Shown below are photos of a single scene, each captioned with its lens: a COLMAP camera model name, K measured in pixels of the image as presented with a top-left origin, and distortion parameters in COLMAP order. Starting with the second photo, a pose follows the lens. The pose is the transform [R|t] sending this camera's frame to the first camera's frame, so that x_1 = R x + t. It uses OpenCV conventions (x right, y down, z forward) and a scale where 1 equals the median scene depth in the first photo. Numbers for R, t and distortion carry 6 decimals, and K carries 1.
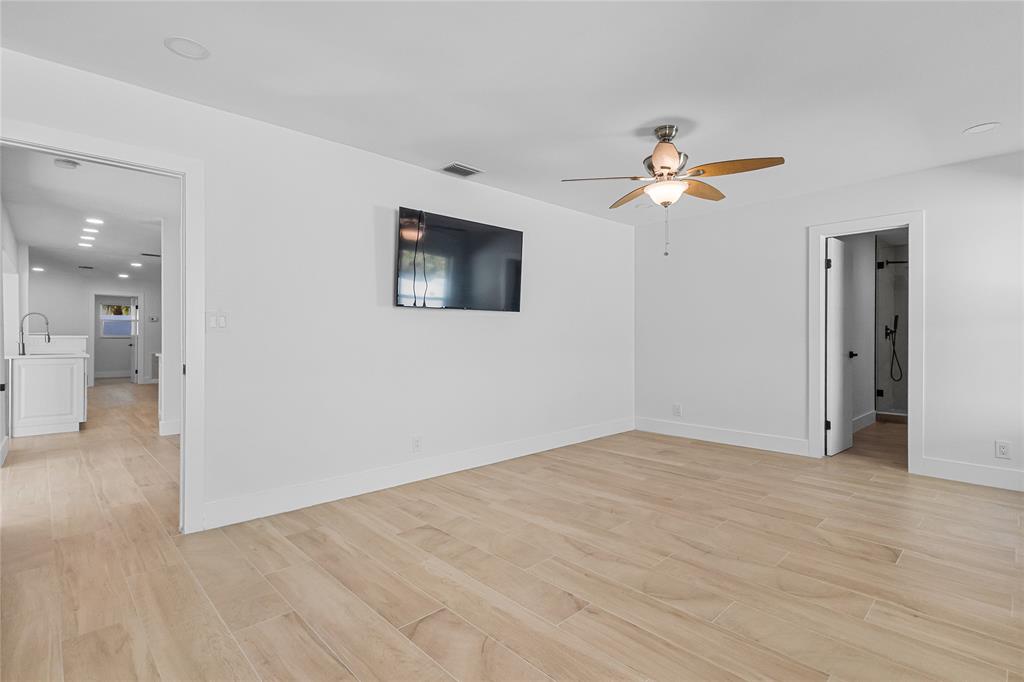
lens RADIAL K [[485.7, 0, 505.8], [0, 485.7, 339.2], [0, 0, 1]] dist [0.005028, -0.000433]
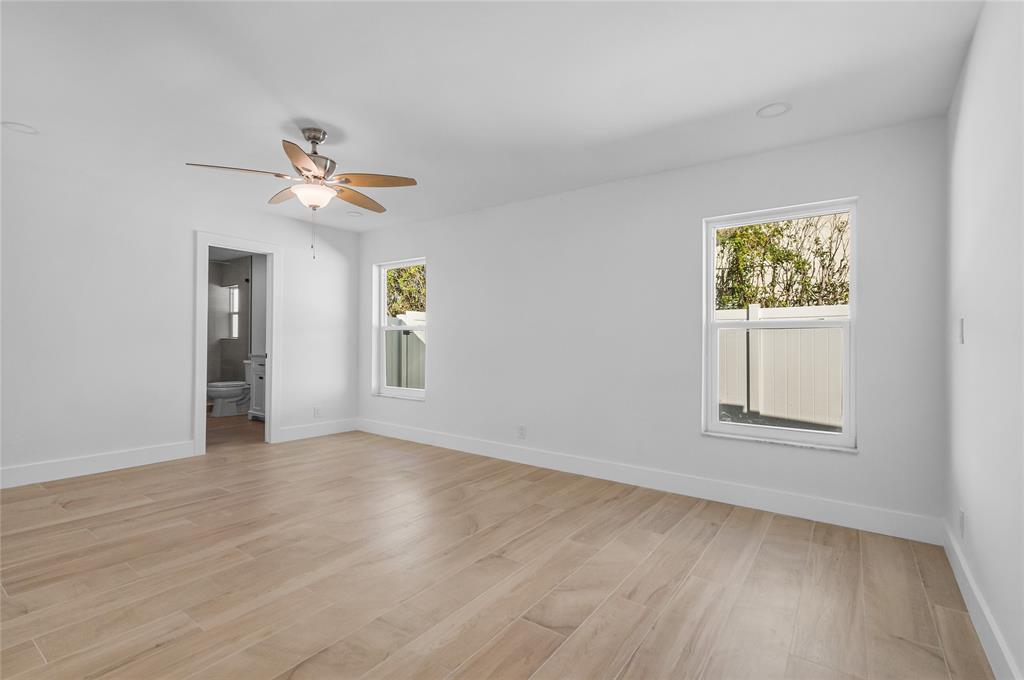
lens RADIAL K [[485.7, 0, 502.9], [0, 485.7, 339.0], [0, 0, 1]] dist [0.005028, -0.000433]
pose [[-0.192631, 0.003142, 0.981266, -0.724314], [-0.009380, 0.999943, -0.005043, -0.007605], [-0.981227, -0.010176, -0.192590, 0.815342]]
